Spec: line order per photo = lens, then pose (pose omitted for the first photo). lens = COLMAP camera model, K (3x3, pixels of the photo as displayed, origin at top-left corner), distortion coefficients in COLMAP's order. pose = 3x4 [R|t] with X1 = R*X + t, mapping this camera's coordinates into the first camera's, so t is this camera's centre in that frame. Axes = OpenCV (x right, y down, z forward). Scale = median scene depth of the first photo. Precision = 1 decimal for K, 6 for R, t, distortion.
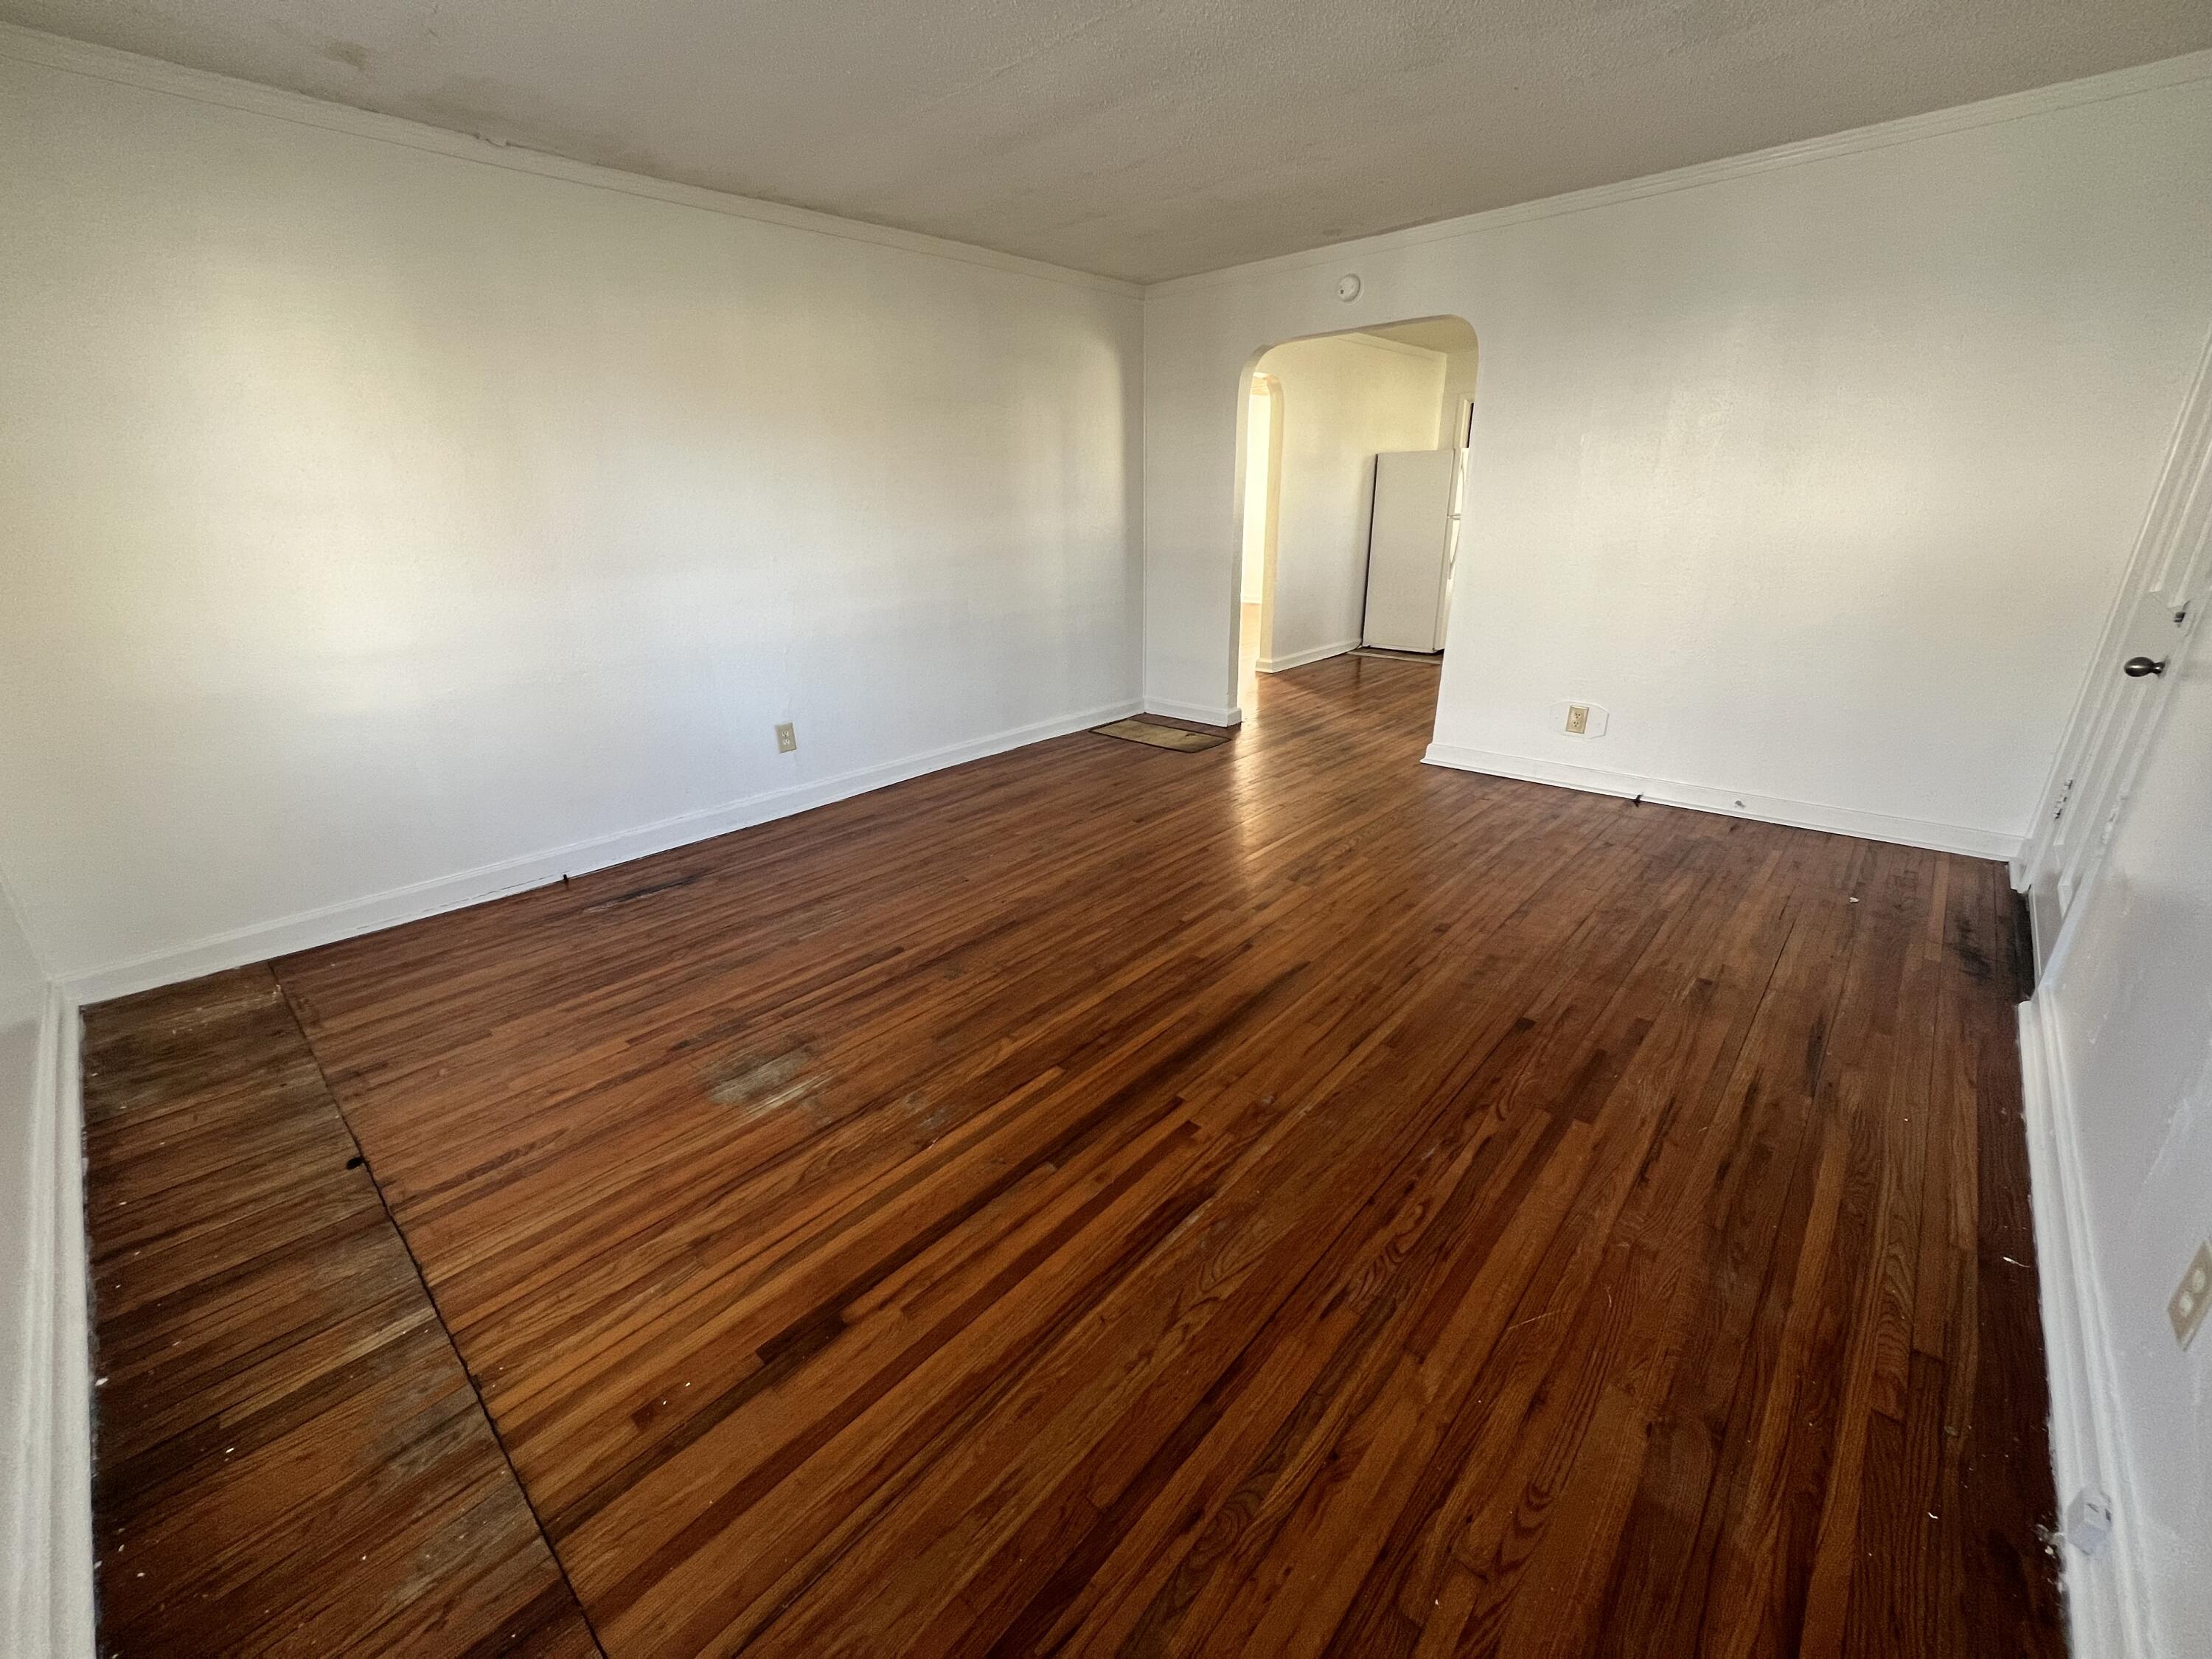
lens RADIAL K [[880.6, 0, 1106.0], [0, 880.6, 829.5], [0, 0, 1]] dist [-0.000149, -0.000145]
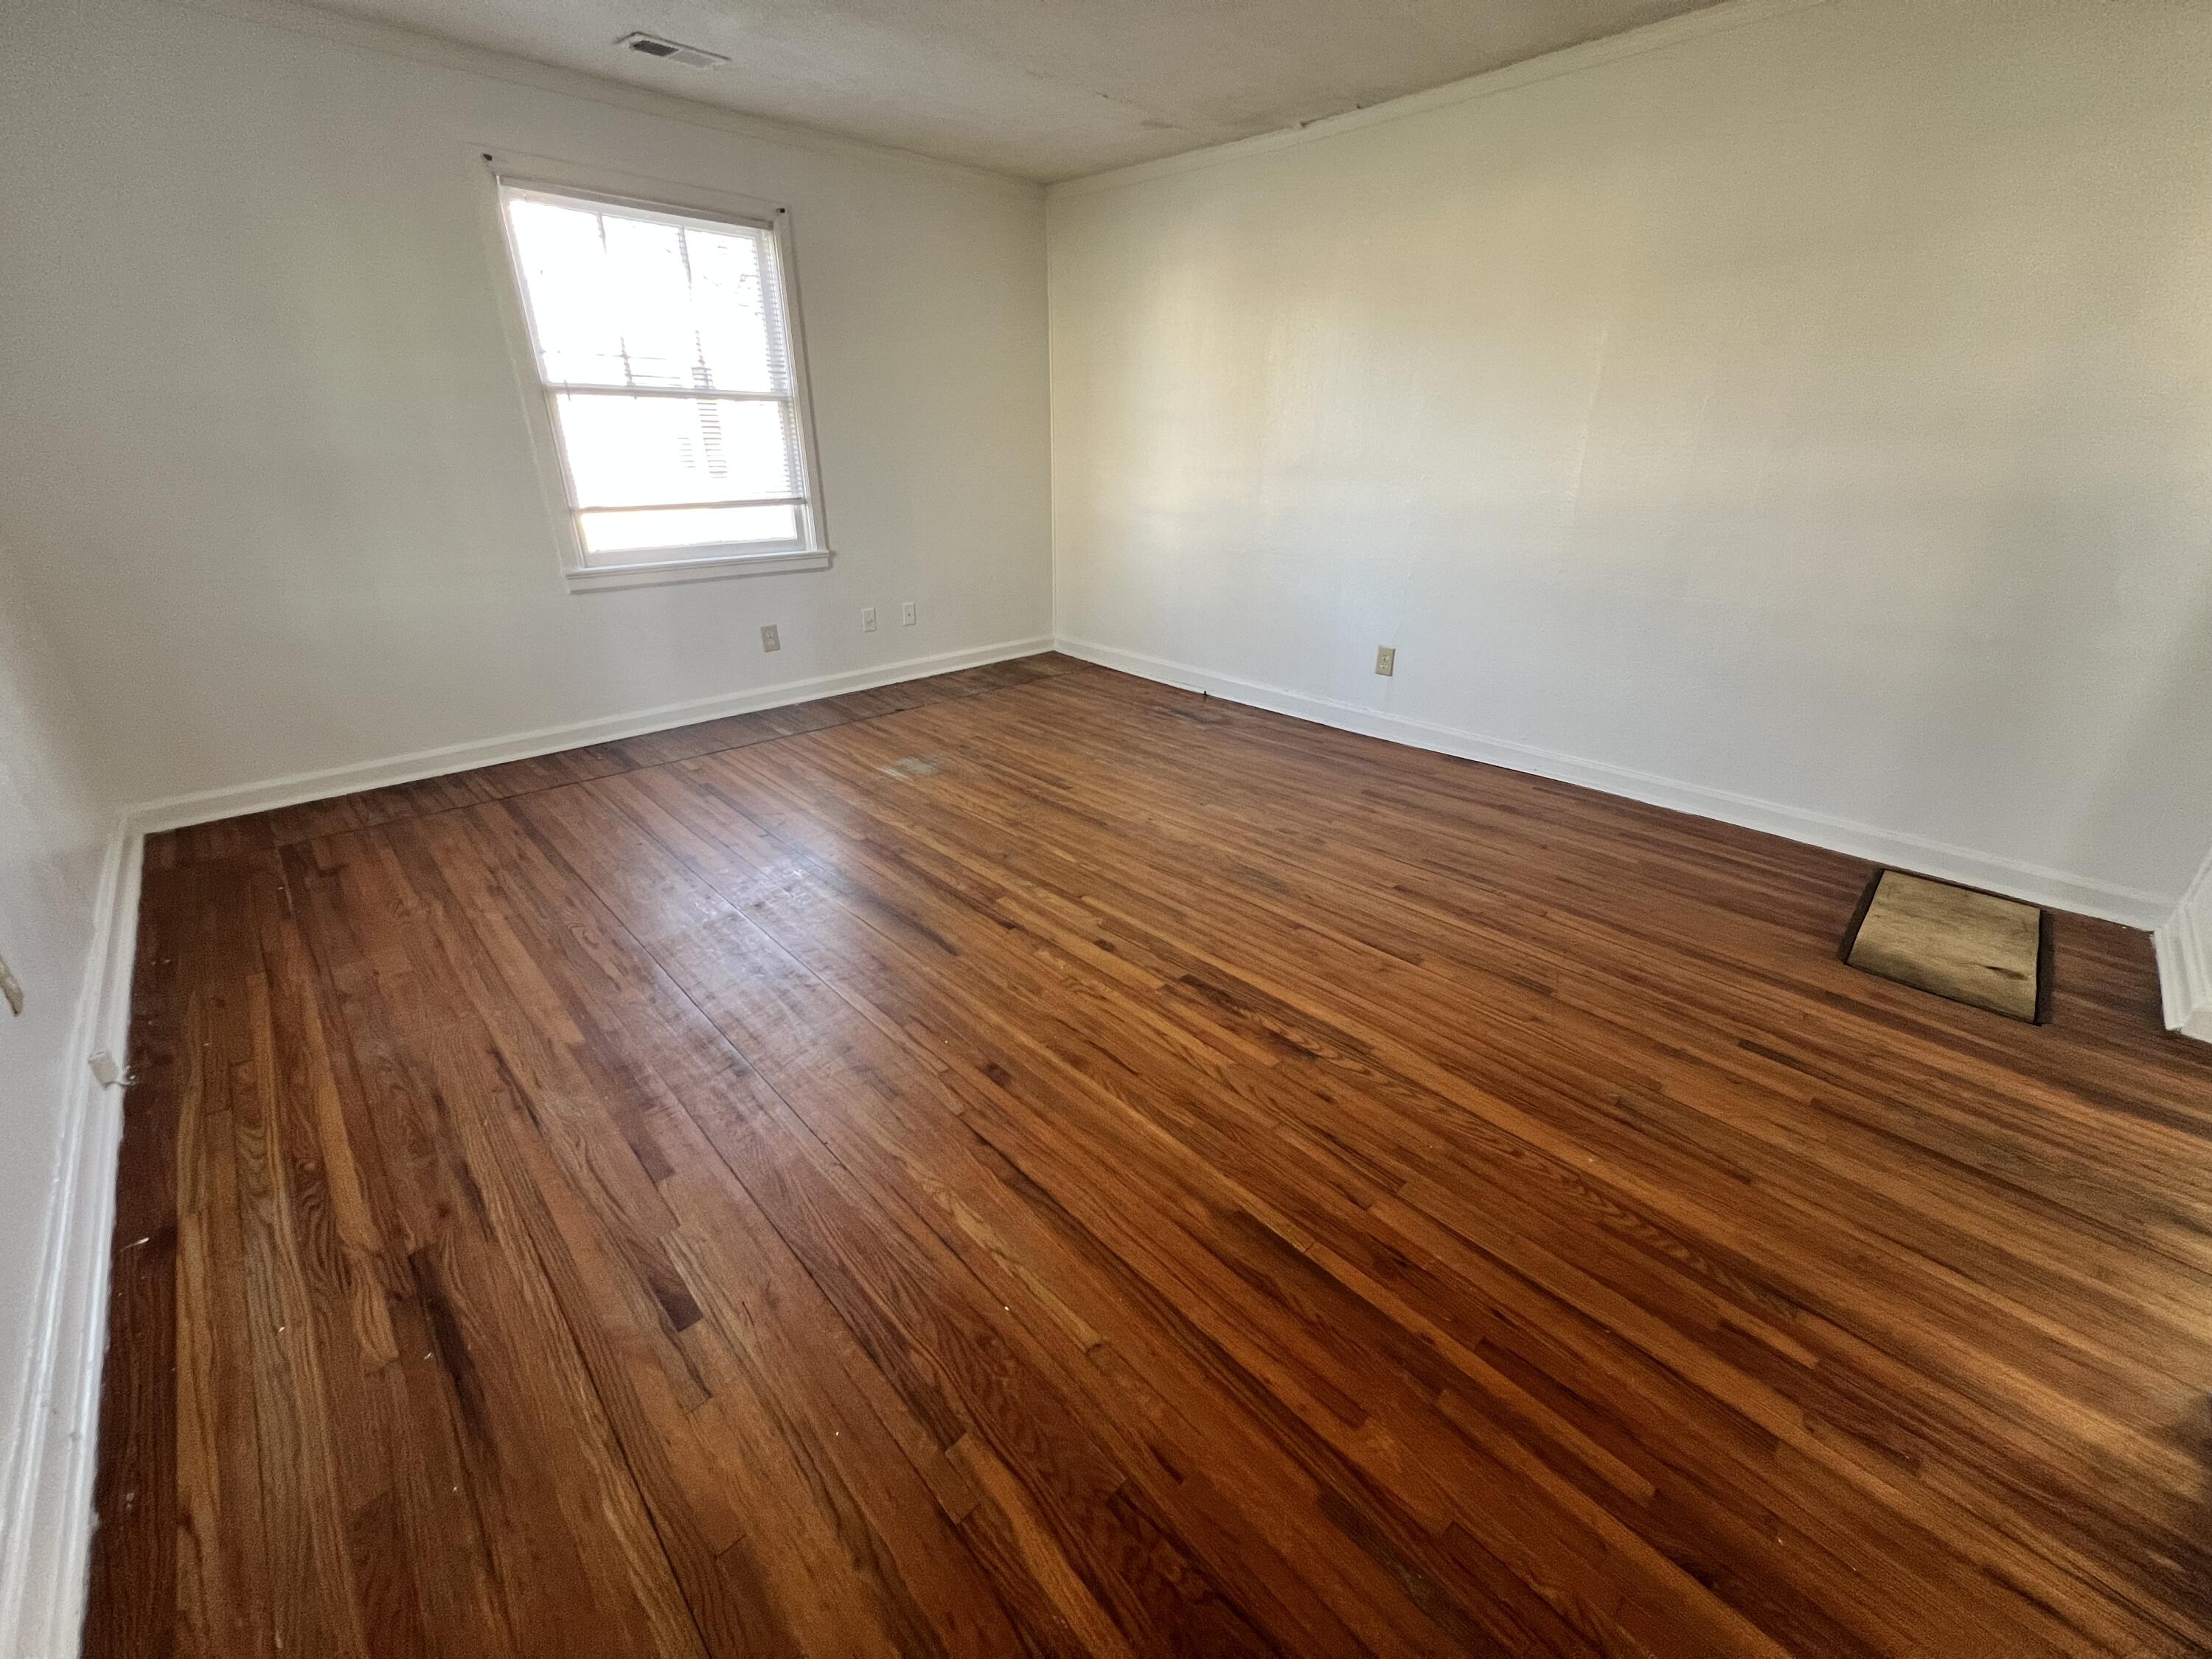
lens RADIAL K [[880.6, 0, 1106.0], [0, 880.6, 829.5], [0, 0, 1]] dist [-0.000149, -0.000145]
pose [[-0.064541, 0.423508, -0.903590, 0.898008], [-0.357999, 0.835378, 0.417109, -0.347862], [0.931489, 0.350405, 0.097700, 0.947157]]
